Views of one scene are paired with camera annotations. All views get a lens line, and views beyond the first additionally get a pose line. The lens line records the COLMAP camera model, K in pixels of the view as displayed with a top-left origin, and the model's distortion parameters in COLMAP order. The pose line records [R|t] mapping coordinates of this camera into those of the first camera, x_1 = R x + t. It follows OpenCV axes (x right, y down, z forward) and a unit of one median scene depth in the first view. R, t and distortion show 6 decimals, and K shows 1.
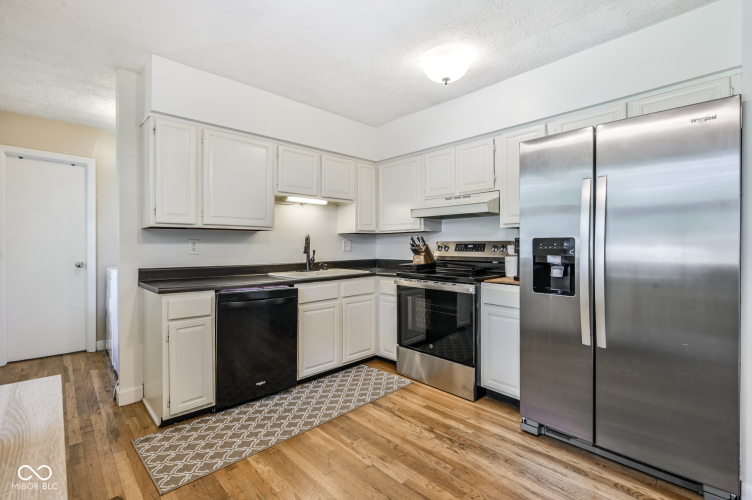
lens RADIAL K [[337.2, 0, 361.5], [0, 337.2, 243.2], [0, 0, 1]] dist [-0.000392, 0.000198]
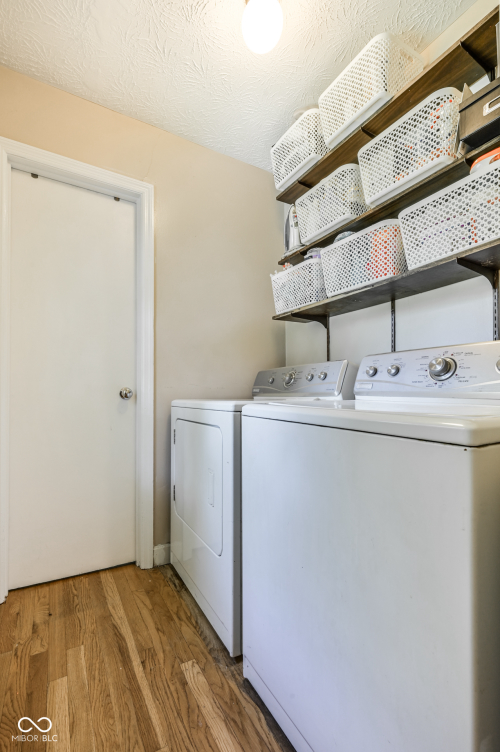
lens RADIAL K [[337.2, 0, 230.5], [0, 337.2, 386.6], [0, 0, 1]] dist [-0.000392, 0.000198]
pose [[0.968562, 0.000198, -0.248774, -0.553766], [-0.003044, 0.999934, -0.011055, 0.058060], [0.248755, 0.011465, 0.968499, 0.542277]]
